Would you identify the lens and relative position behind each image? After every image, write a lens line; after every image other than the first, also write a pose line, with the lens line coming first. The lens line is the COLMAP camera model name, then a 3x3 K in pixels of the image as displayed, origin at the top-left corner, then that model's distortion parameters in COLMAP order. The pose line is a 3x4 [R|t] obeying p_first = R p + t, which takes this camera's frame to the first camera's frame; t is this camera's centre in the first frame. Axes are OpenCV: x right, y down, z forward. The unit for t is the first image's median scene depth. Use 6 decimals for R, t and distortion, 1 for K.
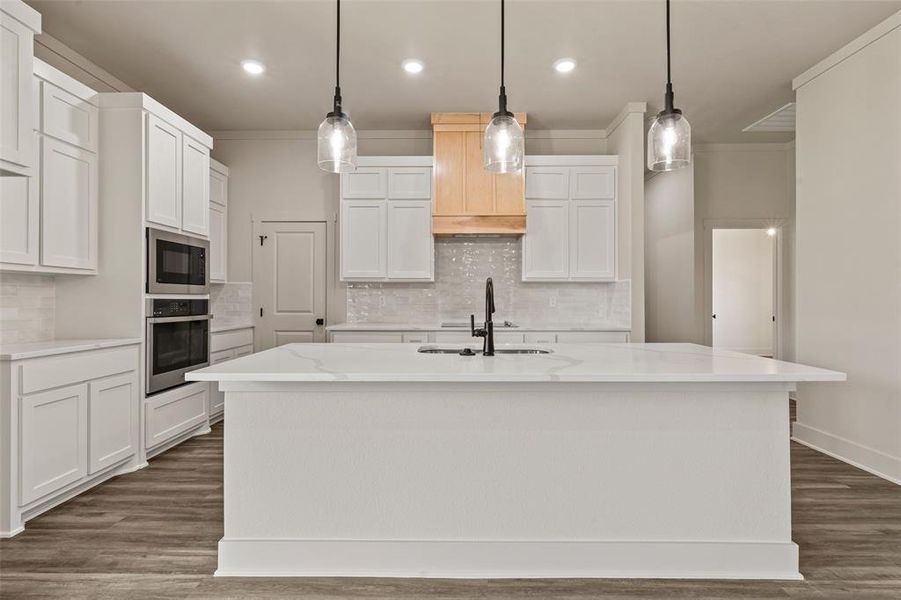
lens RADIAL K [[418.7, 0, 449.2], [0, 418.7, 301.4], [0, 0, 1]] dist [-0.004711, 0.000248]
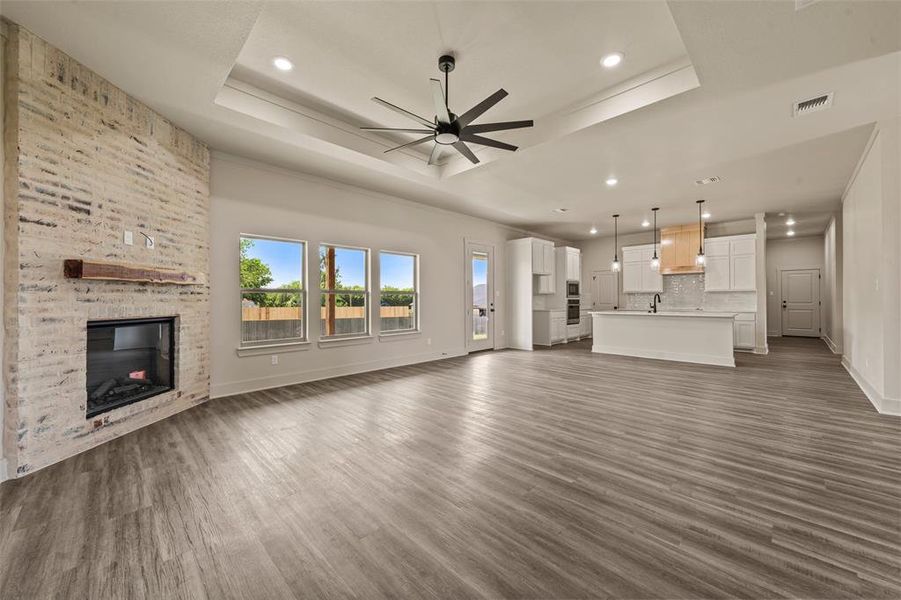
lens RADIAL K [[348.6, 0, 450.6], [0, 348.6, 296.5], [0, 0, 1]] dist [0.001623, 0.000064]
pose [[0.722264, -0.010146, -0.691543, 0.599675], [-0.001663, 0.999864, -0.016407, 0.018433], [0.691615, 0.013000, 0.722149, -1.708154]]
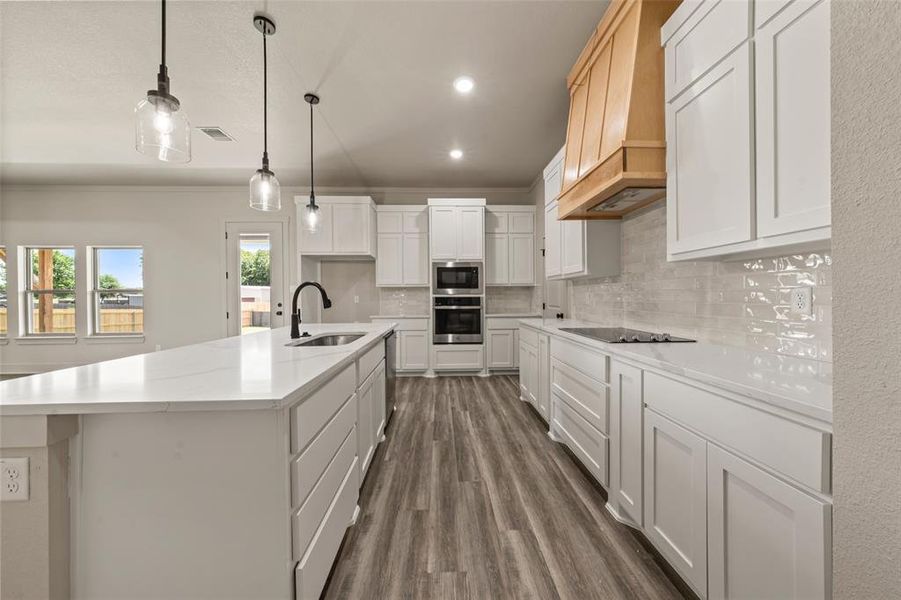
lens RADIAL K [[303.0, 0, 451.3], [0, 303.0, 301.0], [0, 0, 1]] dist [-0.002702, -0.000249]
pose [[0.058529, 0.012379, -0.998209, 0.650502], [-0.000054, 0.999923, 0.012398, -0.003542], [0.998286, -0.000671, 0.058525, 0.835531]]
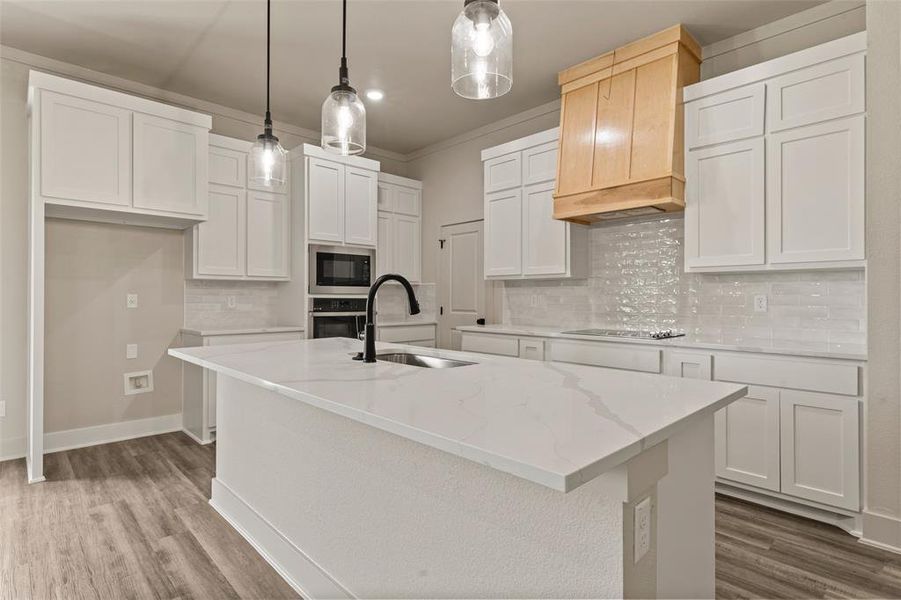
lens RADIAL K [[453.2, 0, 453.9], [0, 453.2, 300.3], [0, 0, 1]] dist [0.003493, -0.000369]
pose [[0.705121, 0.004288, -0.709074, 0.516557], [-0.006698, 0.999977, -0.000614, -0.000342], [0.709056, 0.005183, 0.705133, 0.259223]]
